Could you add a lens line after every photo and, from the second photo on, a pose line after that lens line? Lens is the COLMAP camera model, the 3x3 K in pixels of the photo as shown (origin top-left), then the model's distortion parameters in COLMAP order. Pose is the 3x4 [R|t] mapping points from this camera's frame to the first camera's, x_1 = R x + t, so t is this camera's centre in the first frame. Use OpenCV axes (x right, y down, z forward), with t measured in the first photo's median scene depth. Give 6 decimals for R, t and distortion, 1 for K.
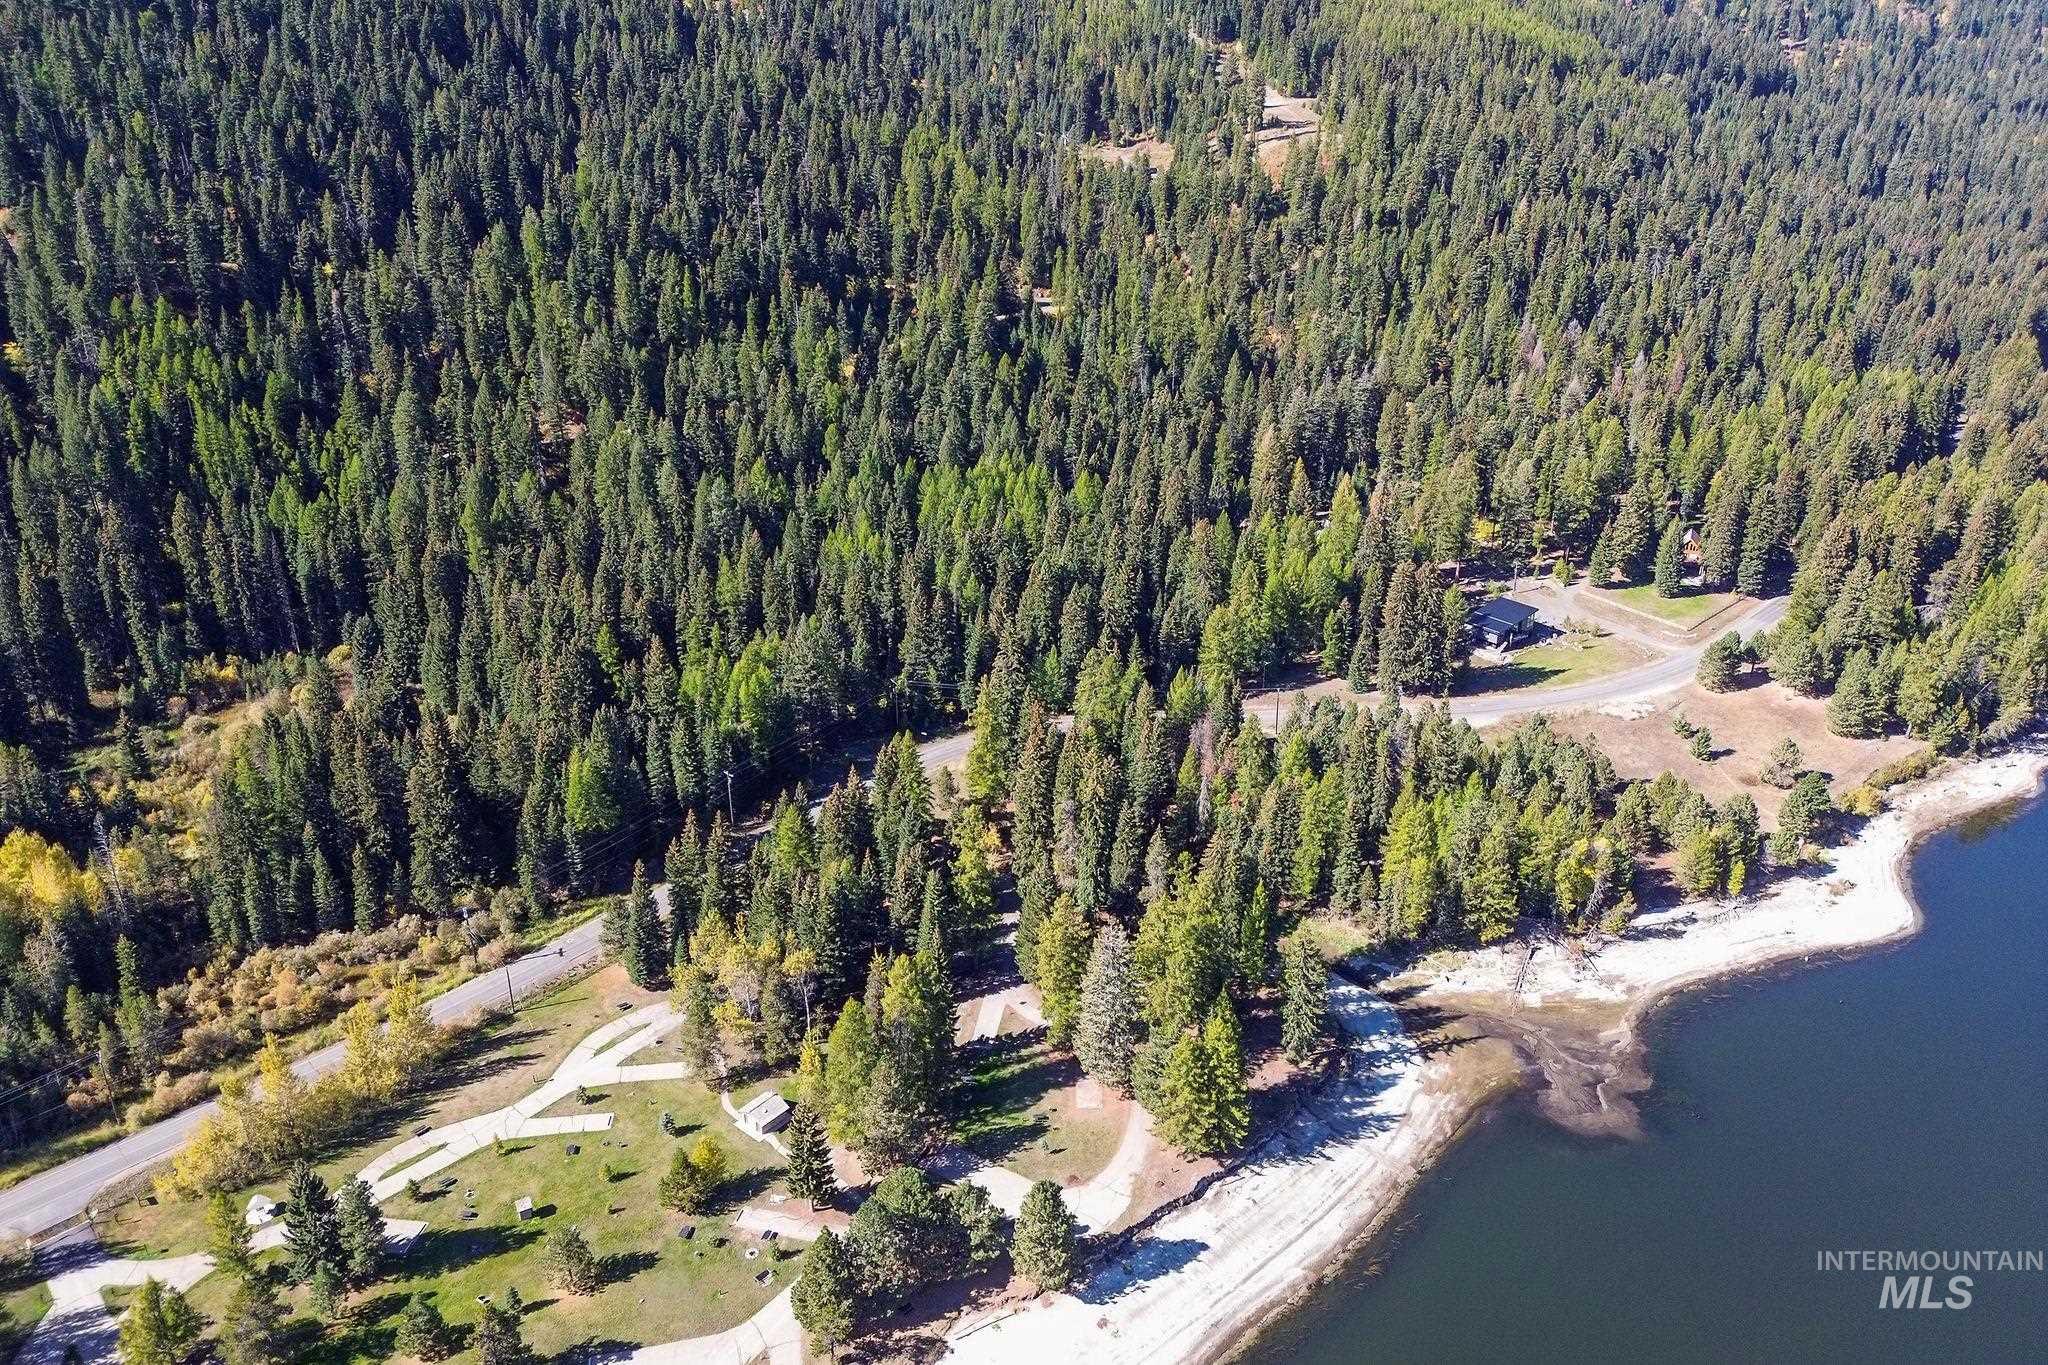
lens RADIAL K [[1424.5, 0, 1024.0], [0, 1424.5, 653.1], [0, 0, 1]] dist [0.068307, -0.060071]
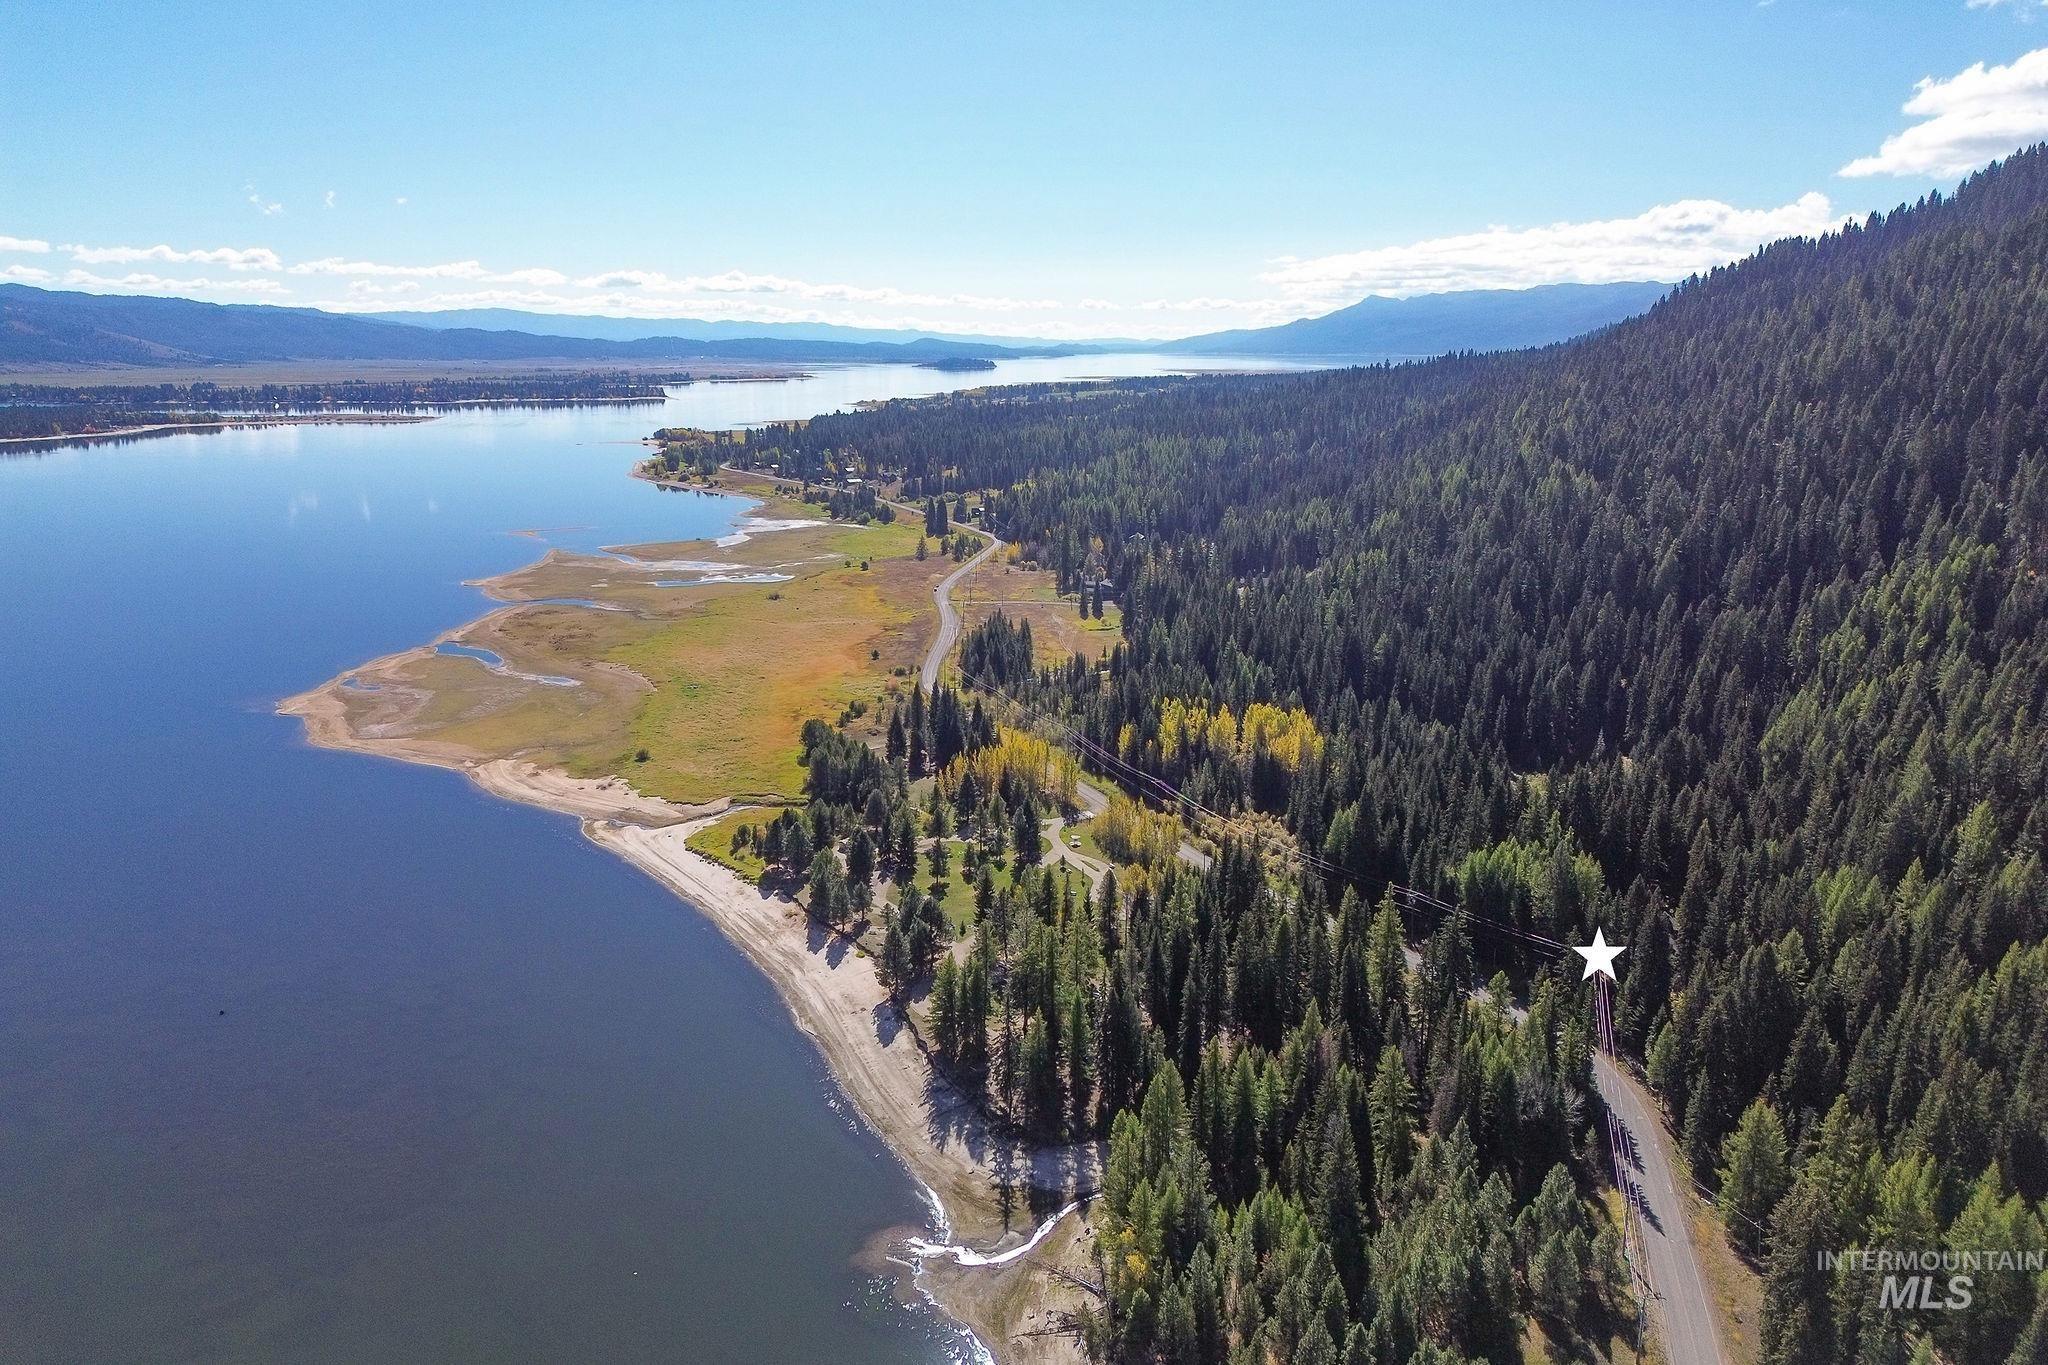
lens RADIAL K [[1426.5, 0, 1024.0], [0, 1426.5, 682.5], [0, 0, 1]] dist [0.074713, -0.071008]
pose [[-0.321512, 0.230691, -0.918374, 1.115655], [-0.362077, 0.866213, 0.344348, -0.422656], [0.874946, 0.443235, -0.194970, 0.967249]]
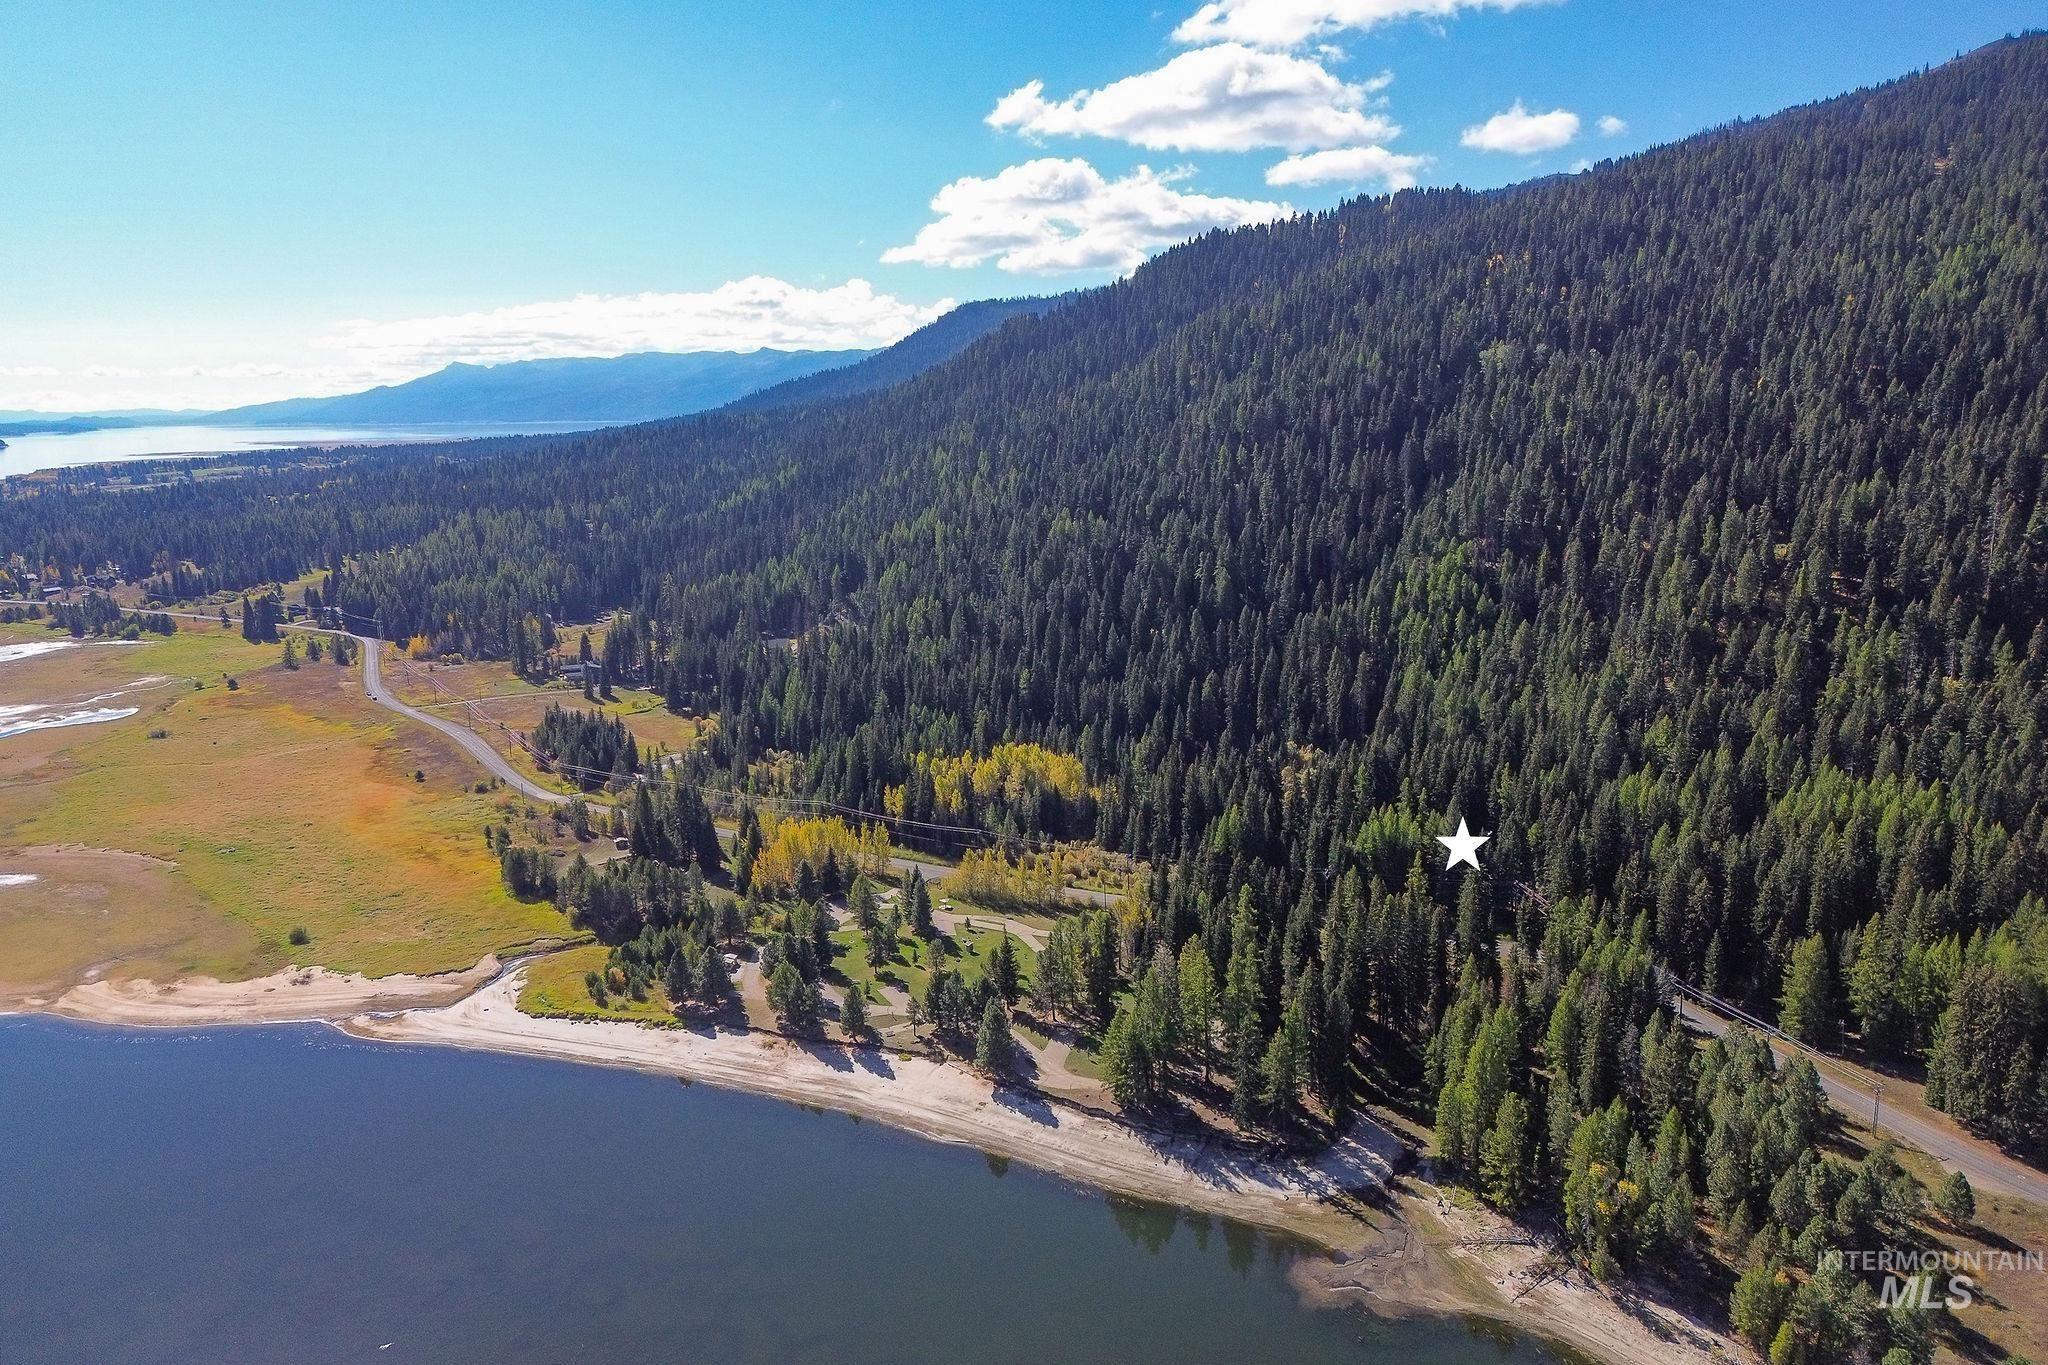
lens RADIAL K [[1443.1, 0, 1029.7], [0, 1443.1, 687.3], [0, 0, 1]] dist [0.072860, -0.075457]
pose [[0.272855, 0.194099, -0.942272, 1.143531], [-0.354415, 0.930832, 0.089114, -0.120232], [0.894394, 0.309639, 0.322774, 0.245443]]
